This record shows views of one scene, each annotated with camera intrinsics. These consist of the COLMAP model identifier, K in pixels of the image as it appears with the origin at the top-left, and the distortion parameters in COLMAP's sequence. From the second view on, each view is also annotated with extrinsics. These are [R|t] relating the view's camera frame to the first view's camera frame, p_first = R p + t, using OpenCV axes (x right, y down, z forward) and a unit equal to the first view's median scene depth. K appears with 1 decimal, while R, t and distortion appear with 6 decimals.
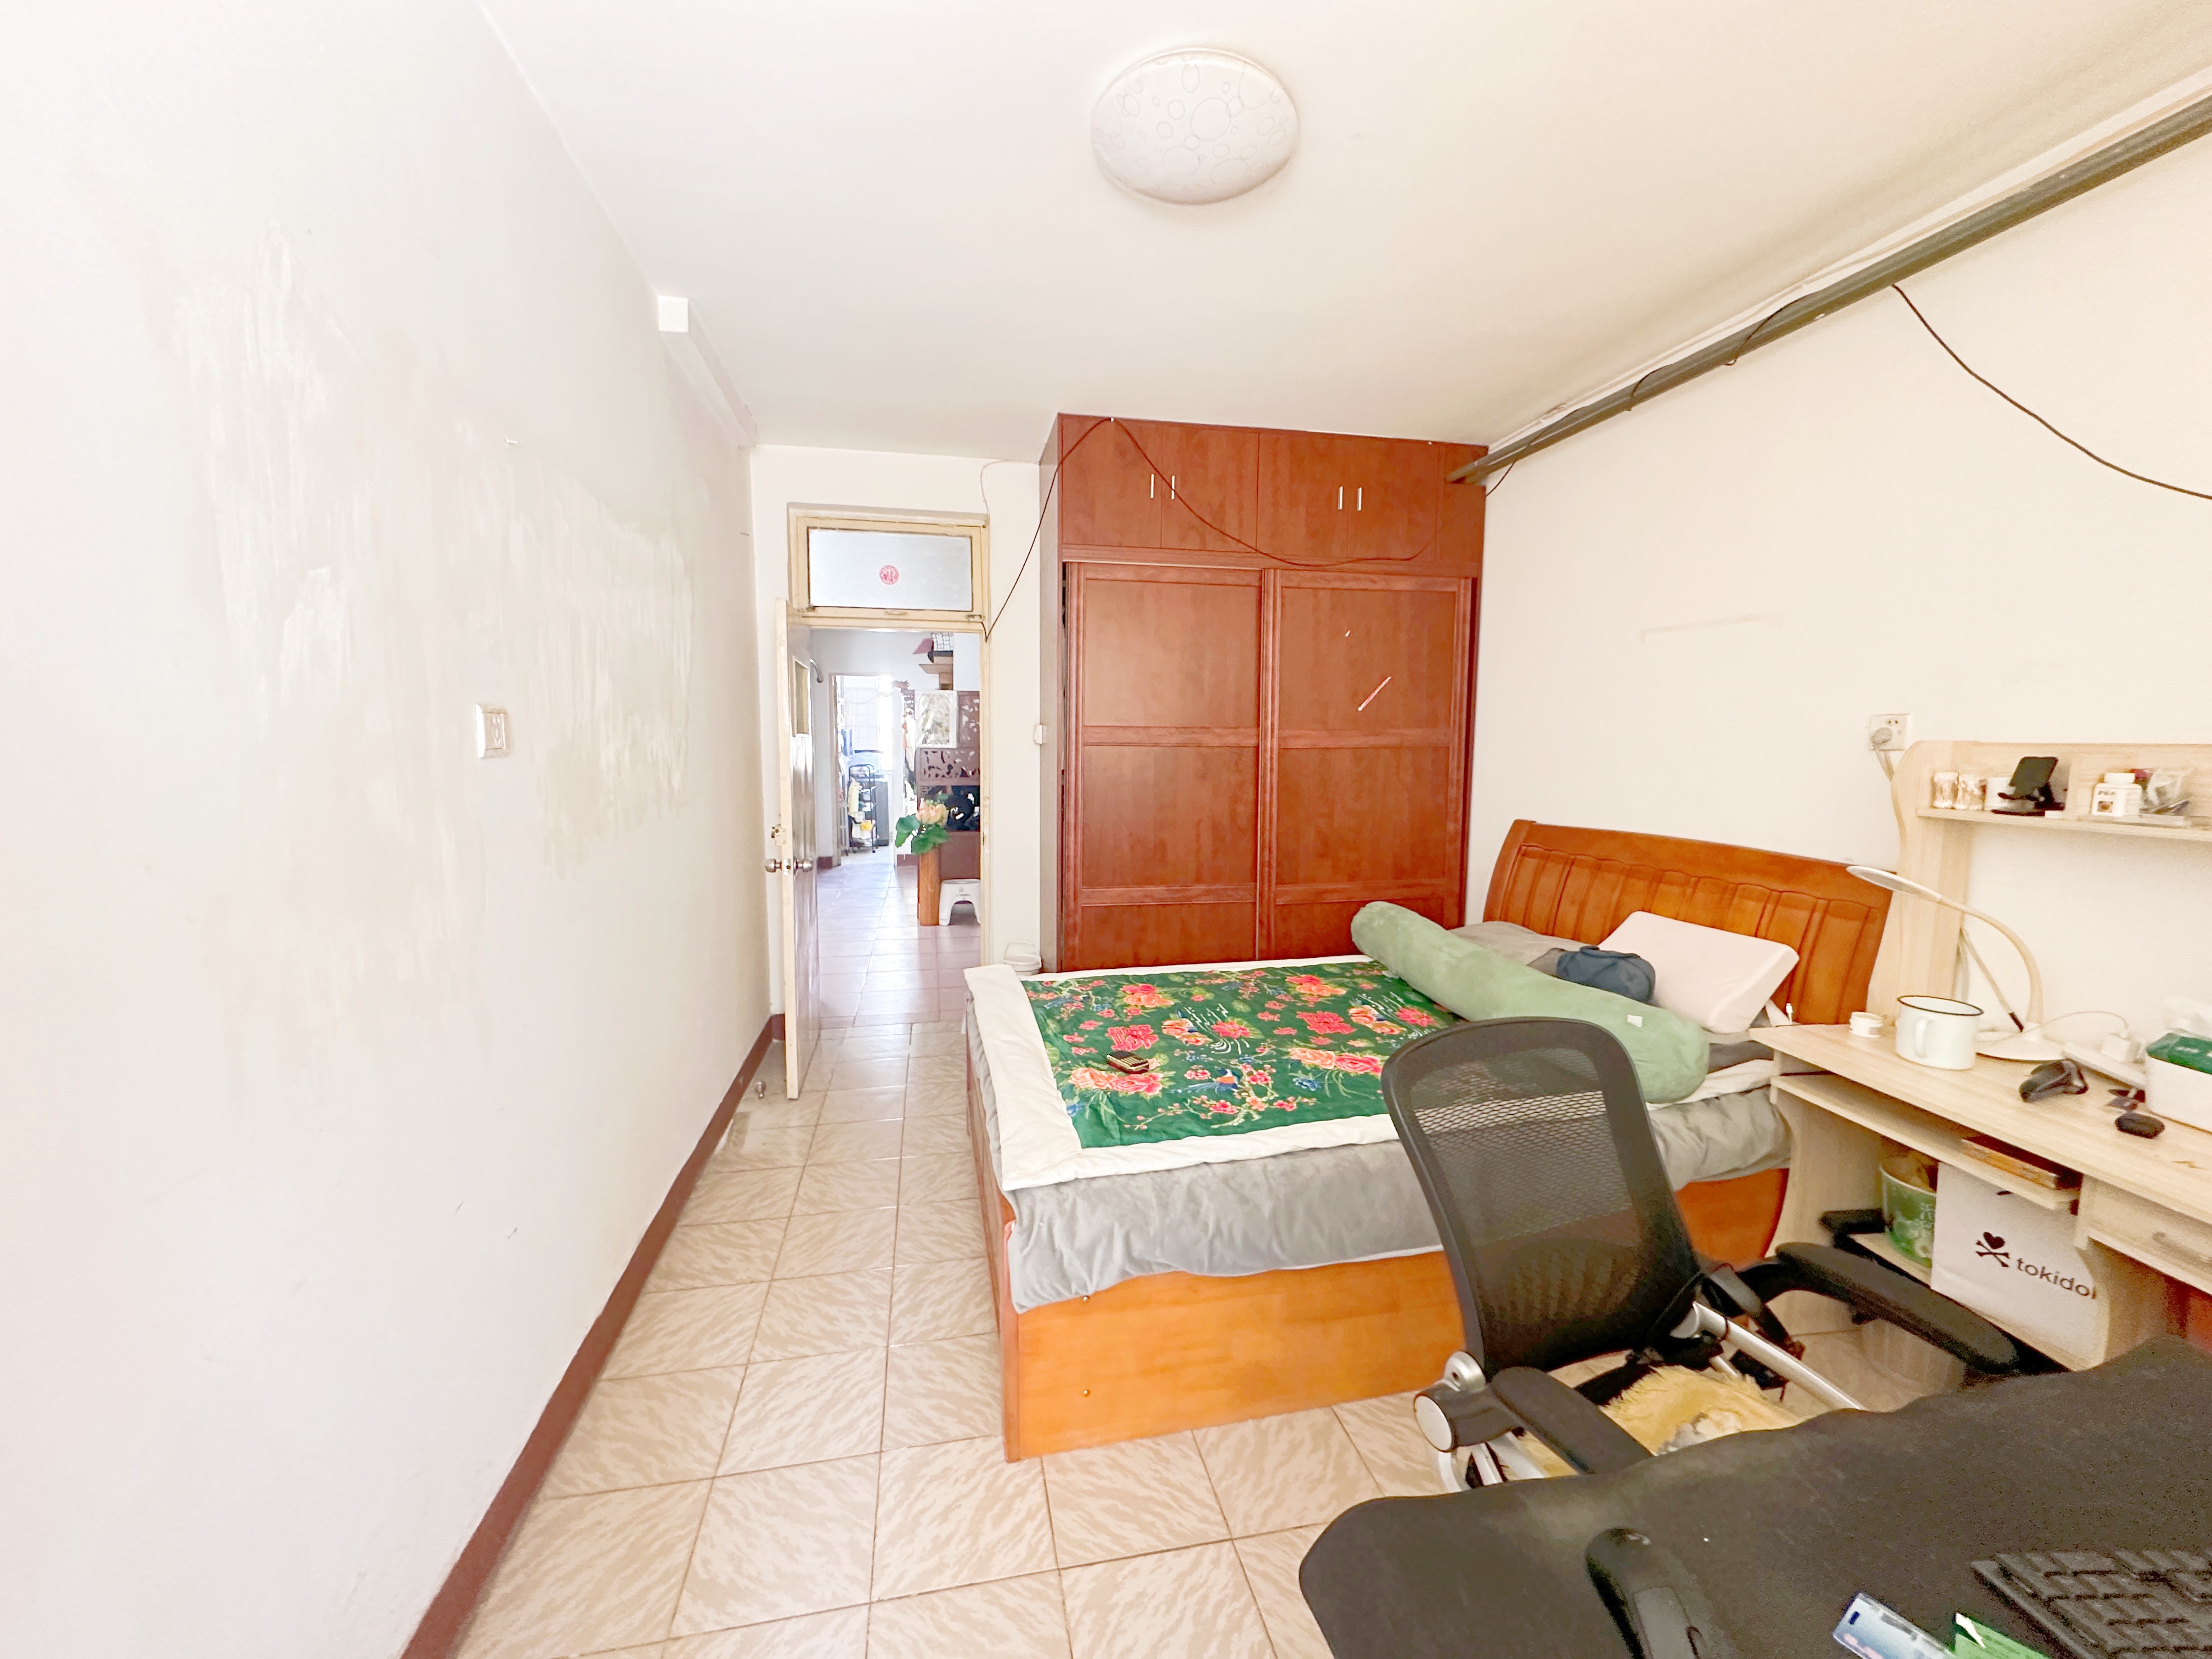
lens RADIAL K [[889.3, 0, 1103.1], [0, 889.3, 828.8], [0, 0, 1]] dist [0.015703, 0.000138]
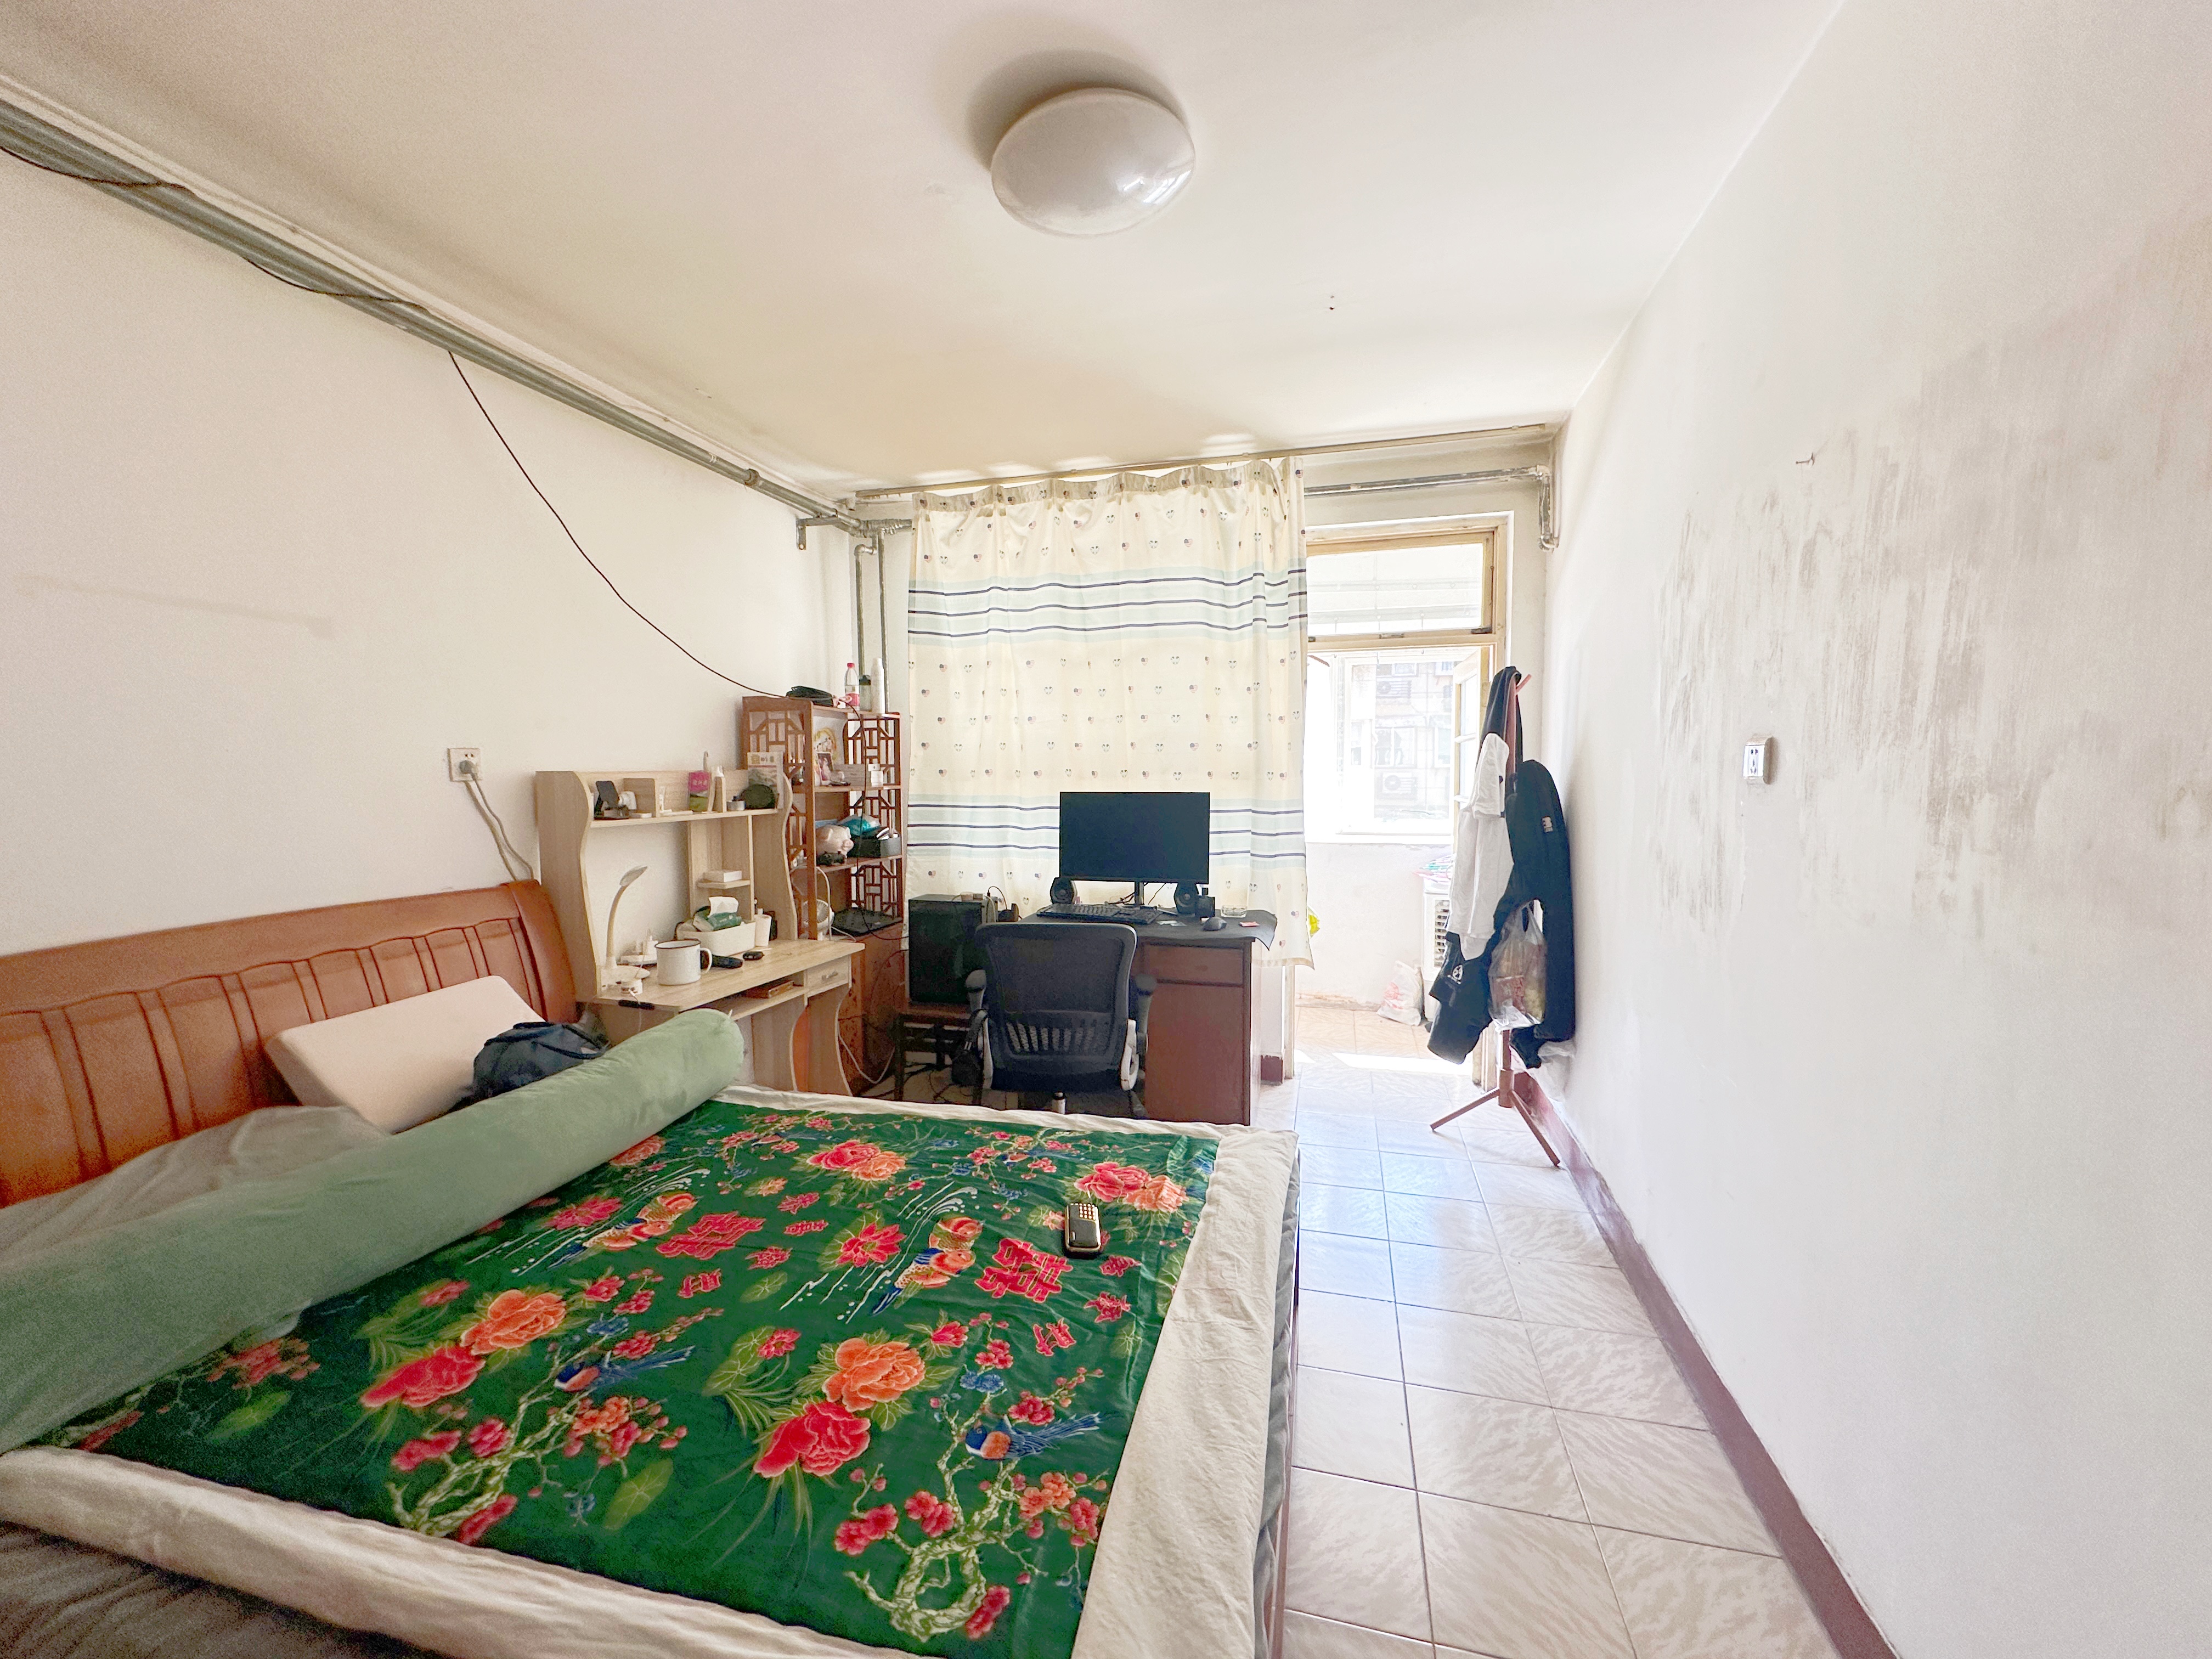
lens RADIAL K [[889.3, 0, 1109.8], [0, 889.3, 822.6], [0, 0, 1]] dist [0.015703, 0.000138]
pose [[-0.904635, -0.027342, 0.425309, -0.244429], [0.045213, 0.986151, 0.159566, -0.143928], [-0.423782, 0.163579, -0.890871, 1.351858]]
